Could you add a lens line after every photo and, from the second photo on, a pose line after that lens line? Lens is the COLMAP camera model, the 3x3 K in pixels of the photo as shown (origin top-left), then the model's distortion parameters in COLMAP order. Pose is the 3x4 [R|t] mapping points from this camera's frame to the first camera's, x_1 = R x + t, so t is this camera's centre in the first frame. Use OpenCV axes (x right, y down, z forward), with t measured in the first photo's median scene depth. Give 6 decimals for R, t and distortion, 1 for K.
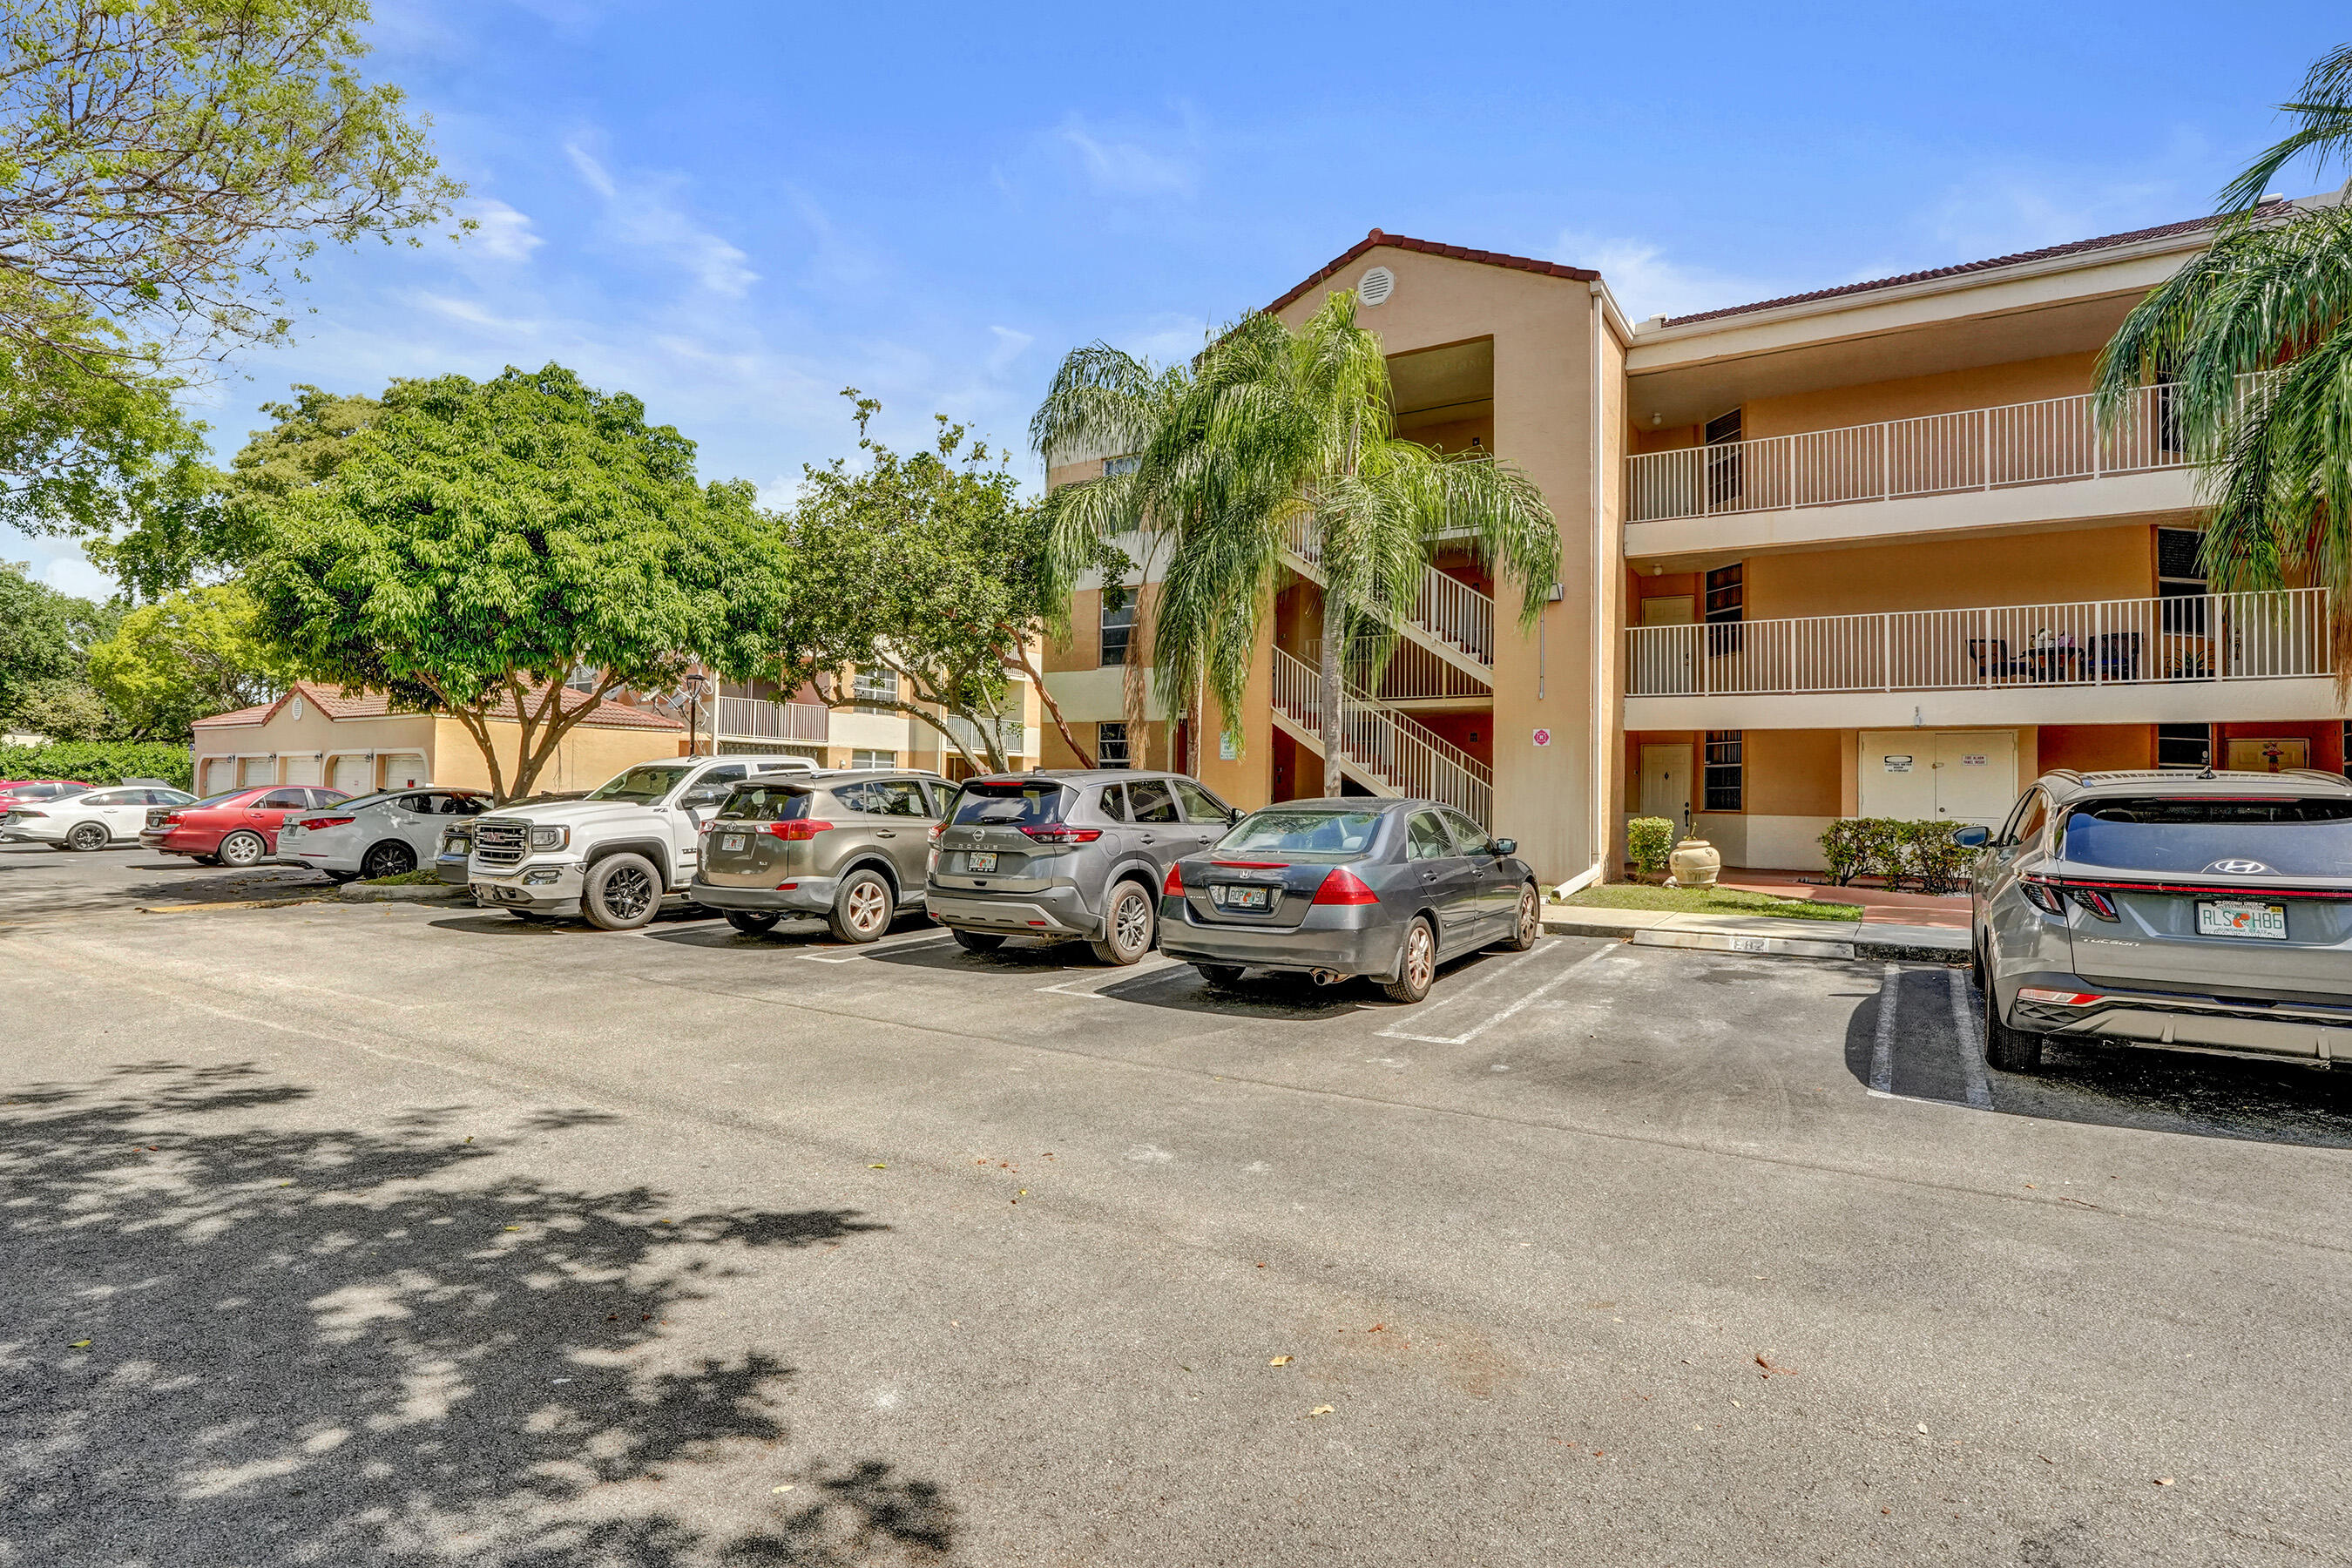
lens RADIAL K [[1132.6, 0, 1145.8], [0, 1132.6, 748.9], [0, 0, 1]] dist [-0.074034, 0.034355]
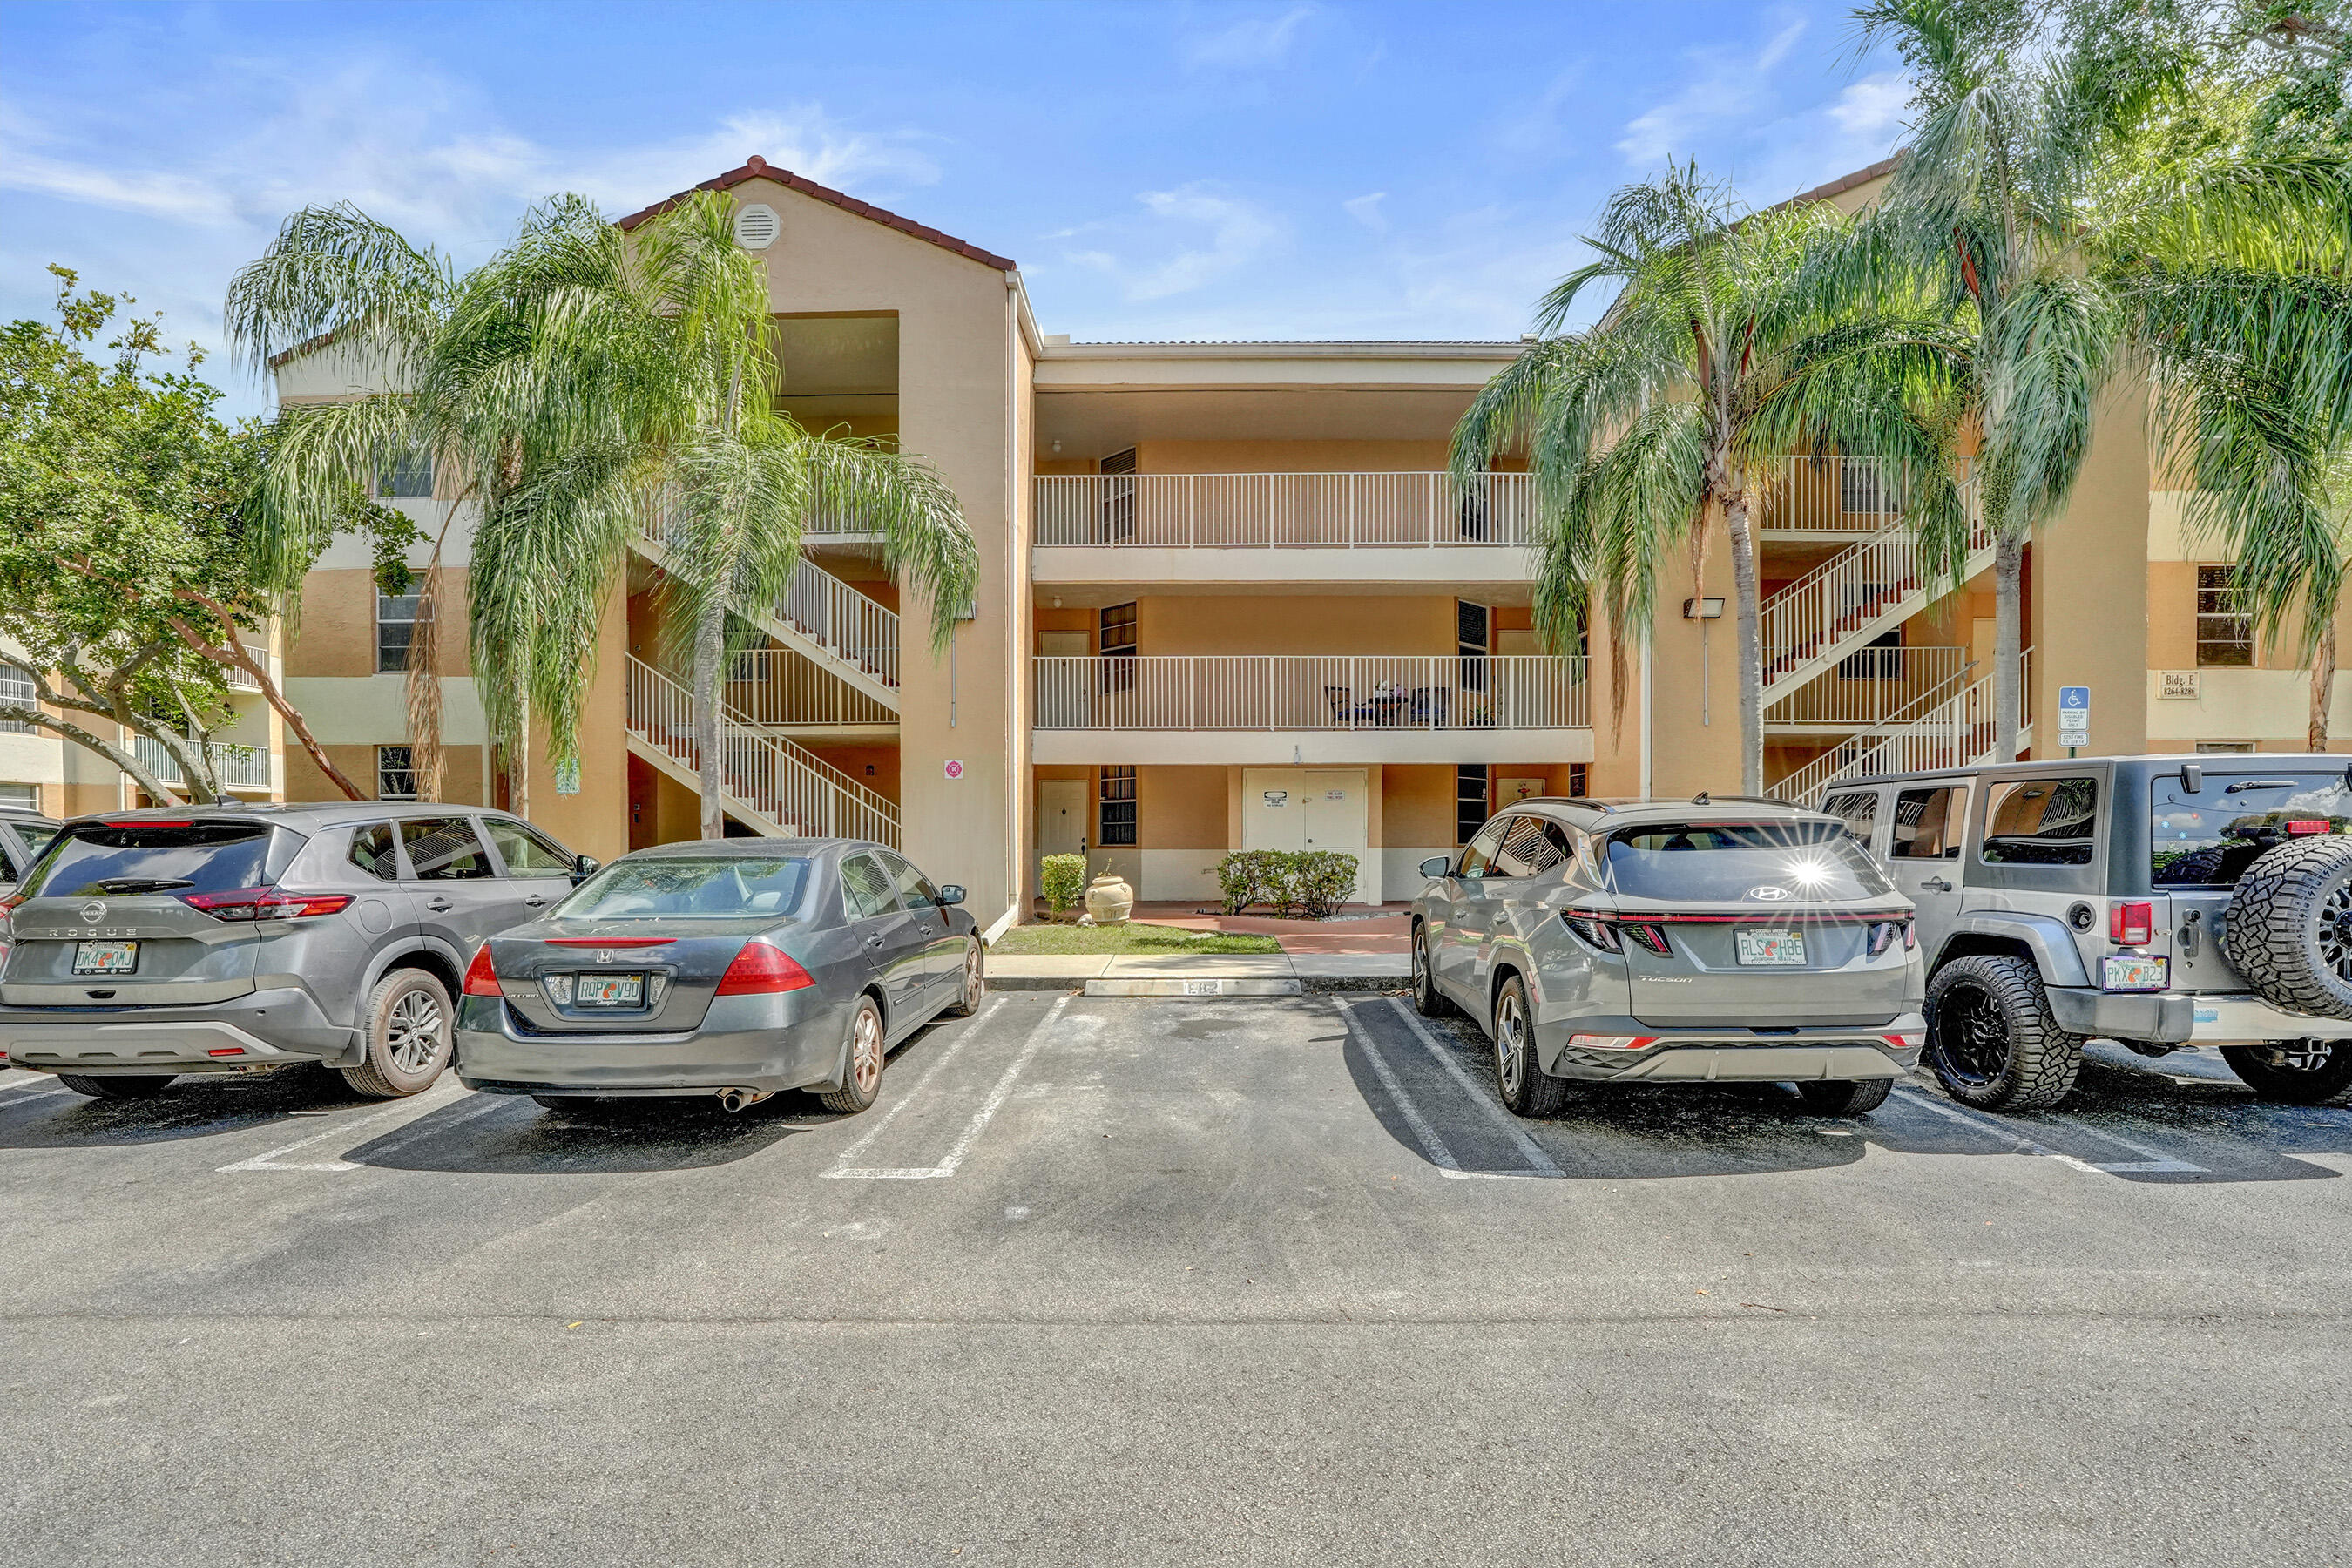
lens RADIAL K [[1131.5, 0, 1187.9], [0, 1131.5, 863.0], [0, 0, 1]] dist [-0.047133, 0.022861]
pose [[0.836769, -0.029245, 0.546774, 0.008767], [-0.006924, 0.997928, 0.063972, 0.006579], [-0.547512, -0.057316, 0.834833, 0.138782]]
